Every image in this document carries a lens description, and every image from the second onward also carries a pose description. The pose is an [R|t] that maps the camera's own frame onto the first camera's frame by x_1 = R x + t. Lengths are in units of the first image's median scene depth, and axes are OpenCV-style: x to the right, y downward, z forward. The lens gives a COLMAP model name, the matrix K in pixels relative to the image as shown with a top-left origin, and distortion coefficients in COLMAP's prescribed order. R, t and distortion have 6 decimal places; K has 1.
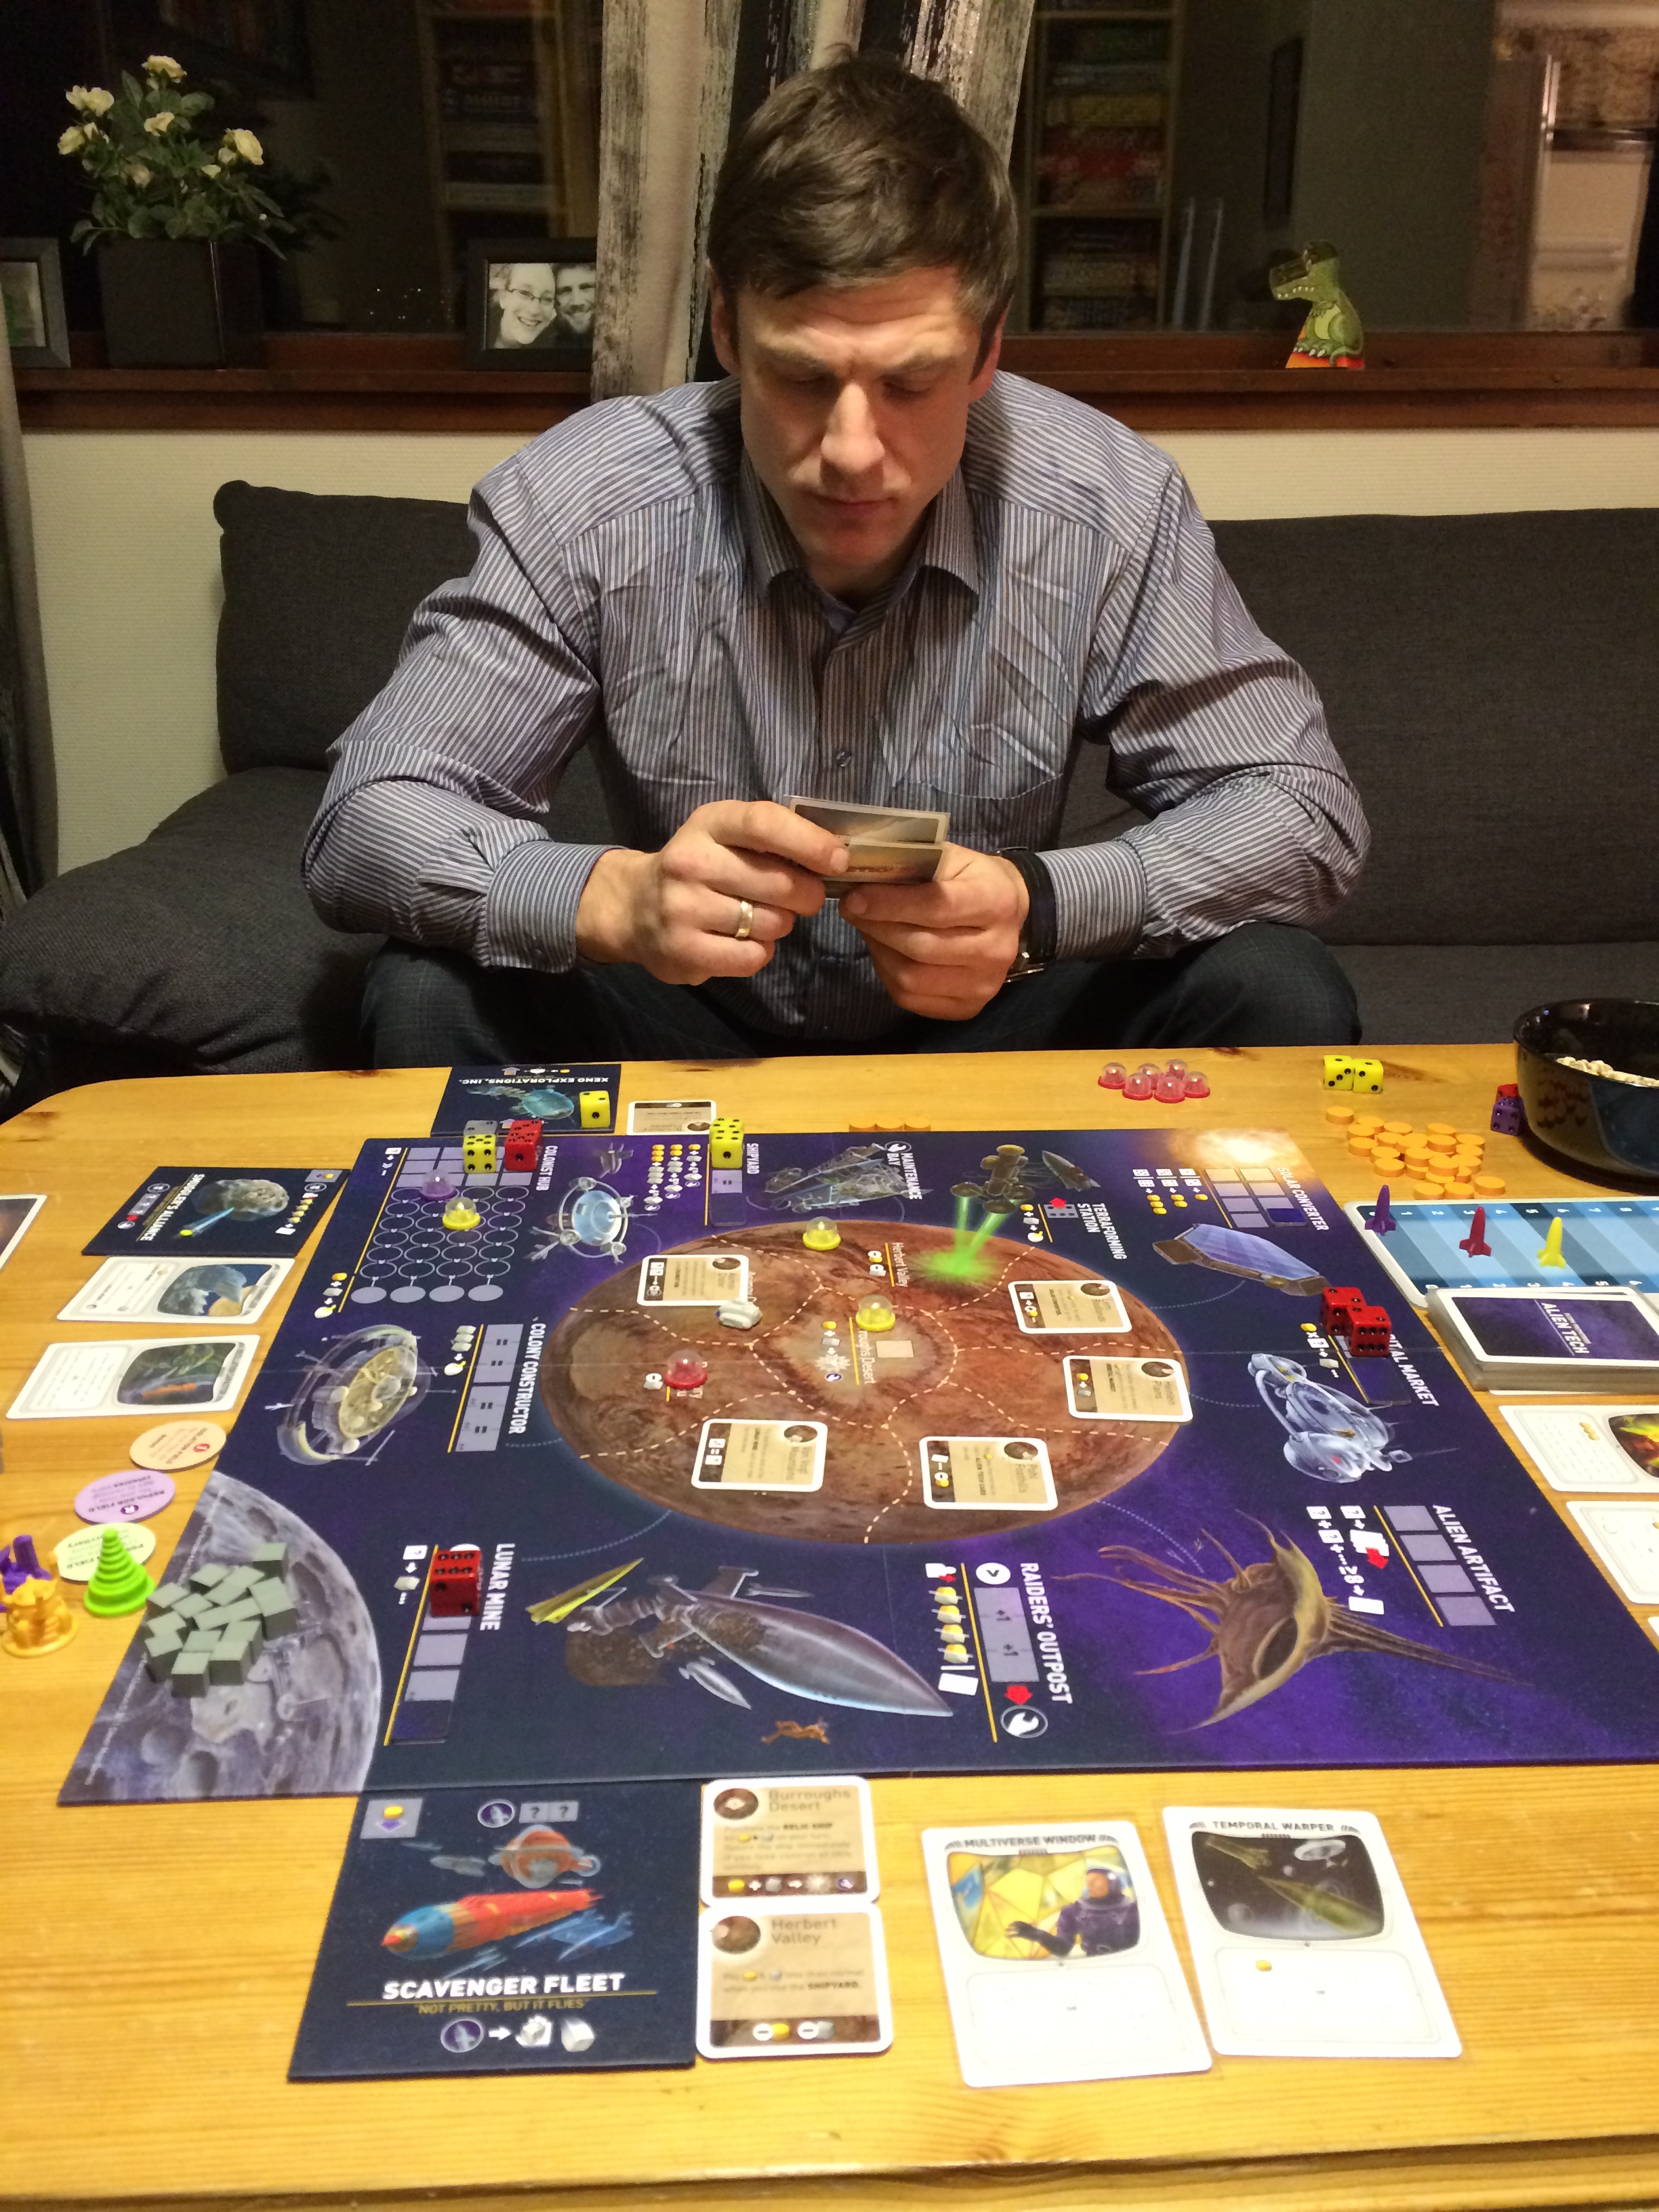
lens RADIAL K [[1899.8, 0, 822.7], [0, 1899.8, 1102.6], [0, 0, 1]] dist [0.064475, -0.050662]
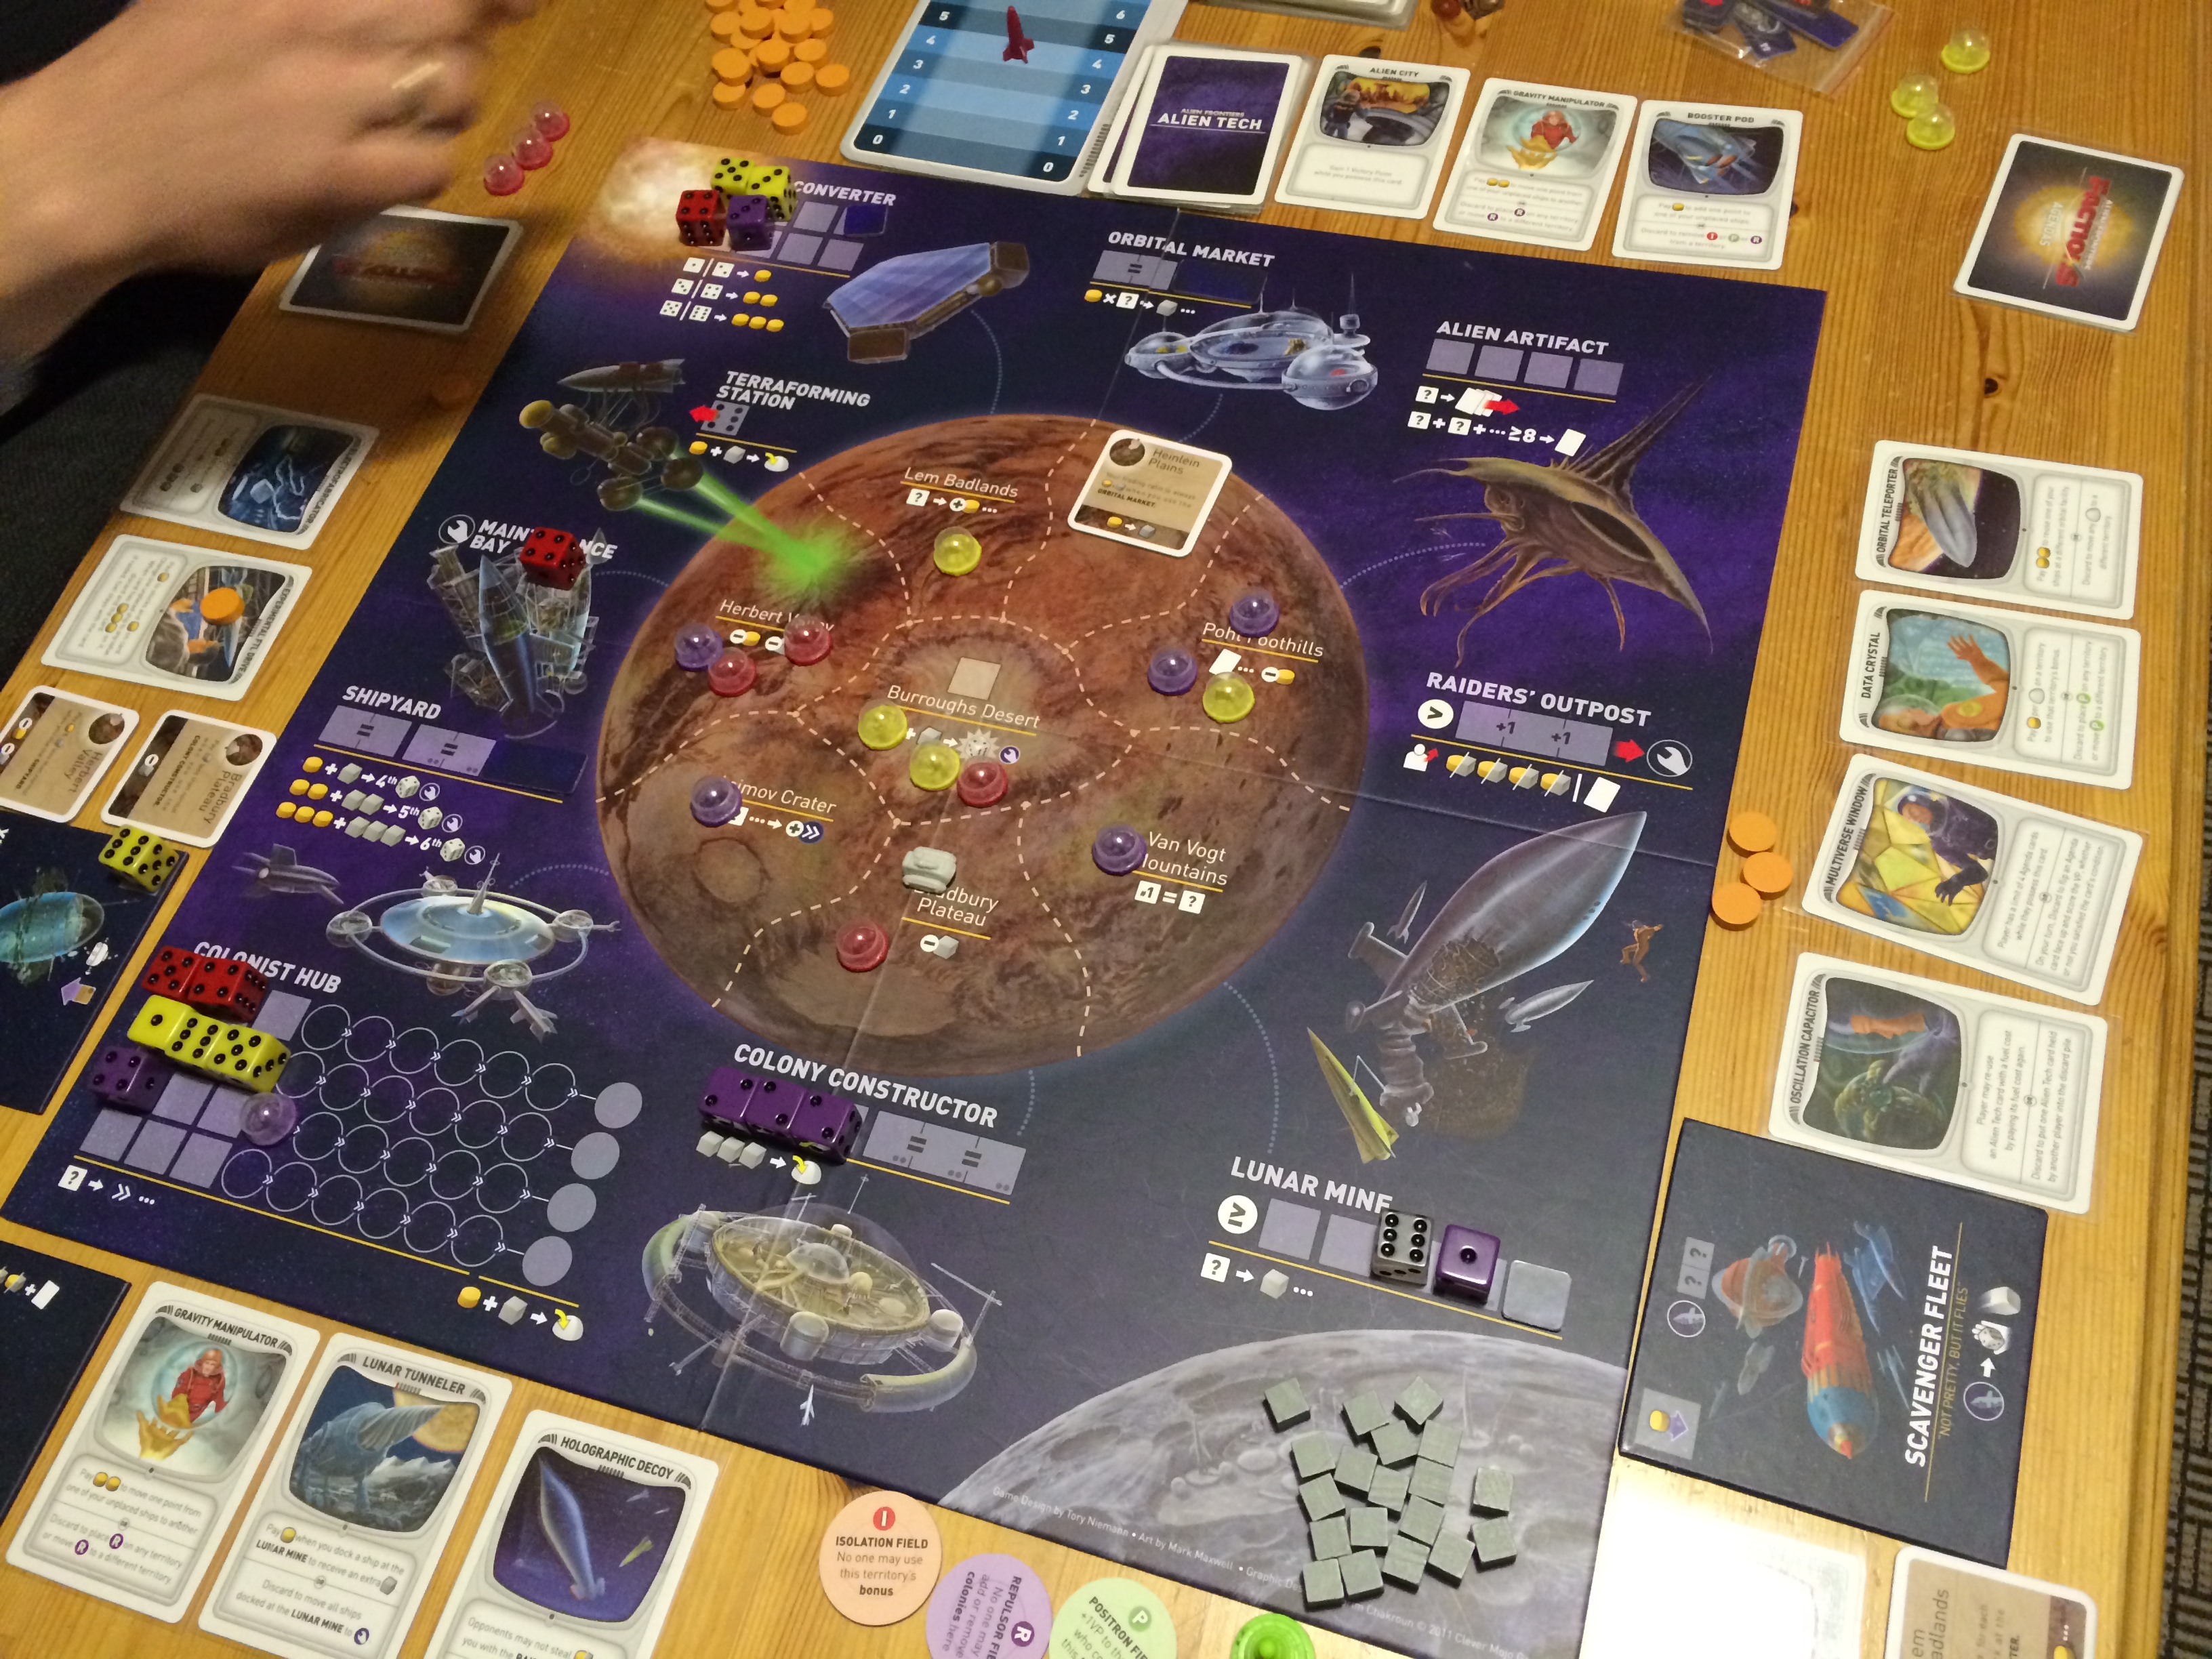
lens RADIAL K [[1899.8, 0, 1105.6], [0, 1899.8, 832.8], [0, 0, 1]] dist [0.064475, -0.050662]
pose [[0.335527, -0.843955, 0.418523, -0.358578], [0.454383, 0.534169, 0.712881, -0.413184], [-0.825201, -0.049021, 0.562707, 0.499427]]
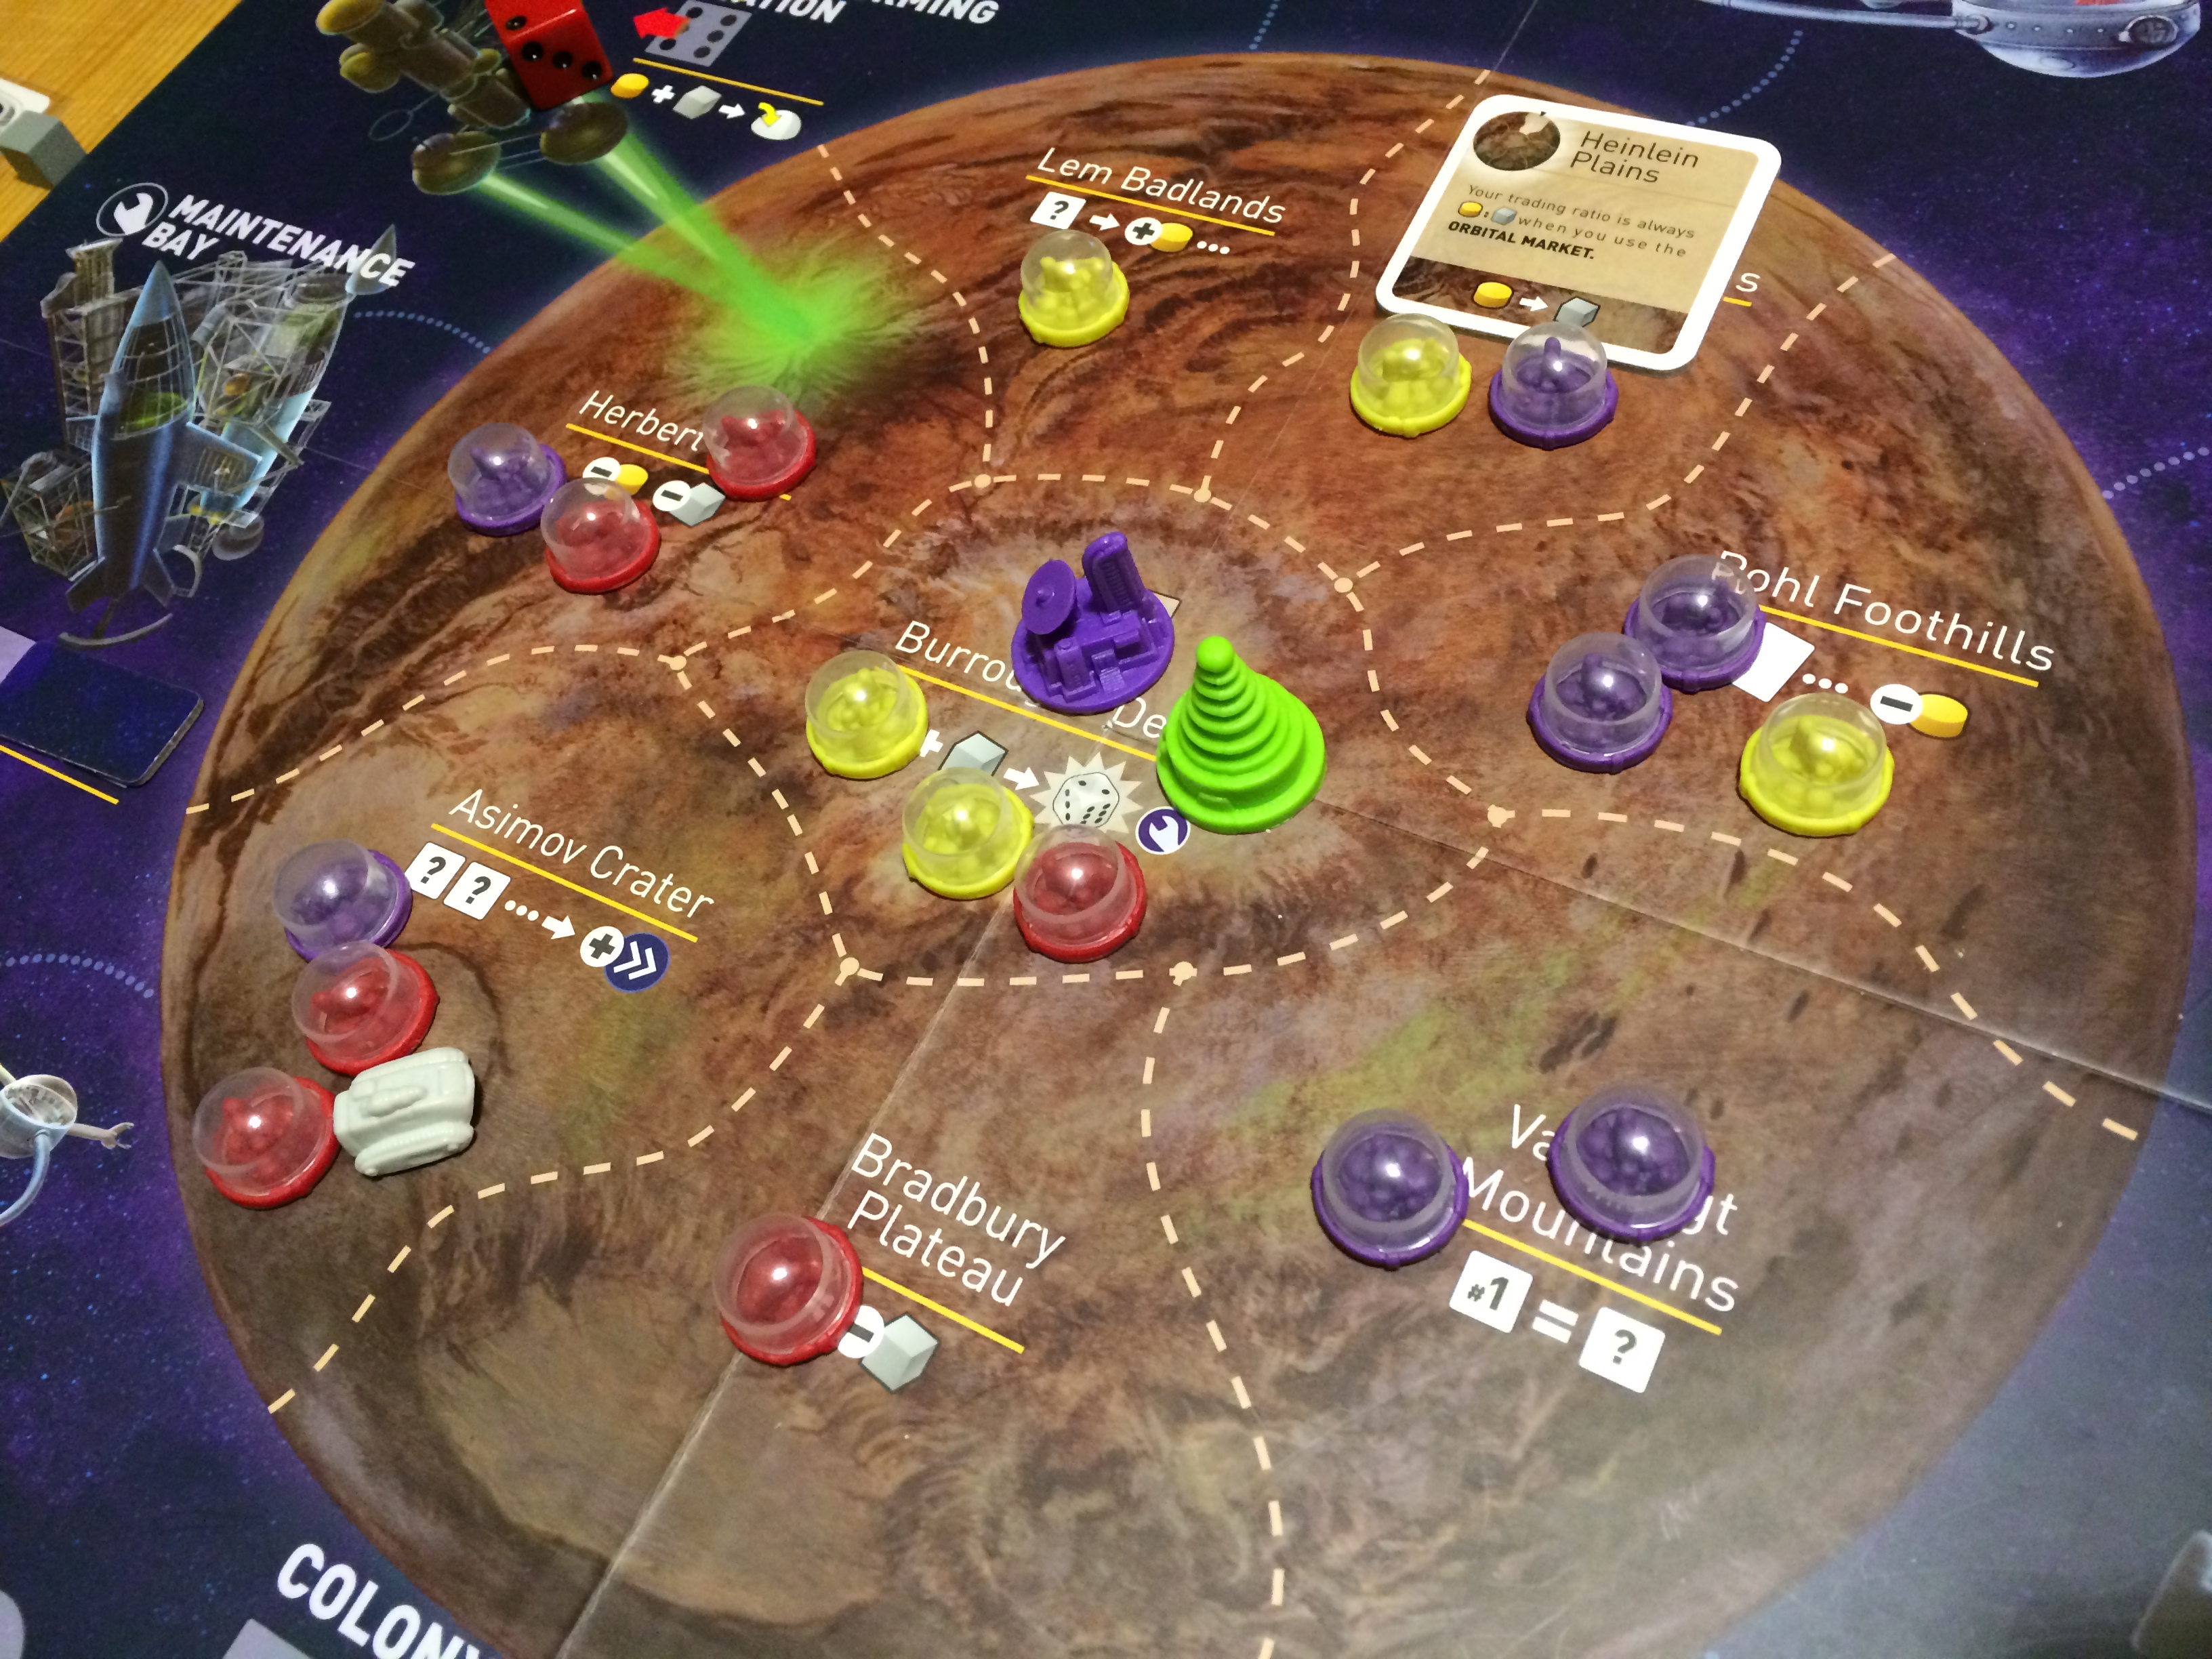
lens RADIAL K [[1899.8, 0, 1102.9], [0, 1899.8, 832.4], [0, 0, 1]] dist [0.064475, -0.050662]
pose [[0.497499, -0.789907, 0.358527, -0.114760], [0.476836, 0.594281, 0.647655, -0.068040], [-0.724653, -0.151249, 0.672310, 0.797117]]
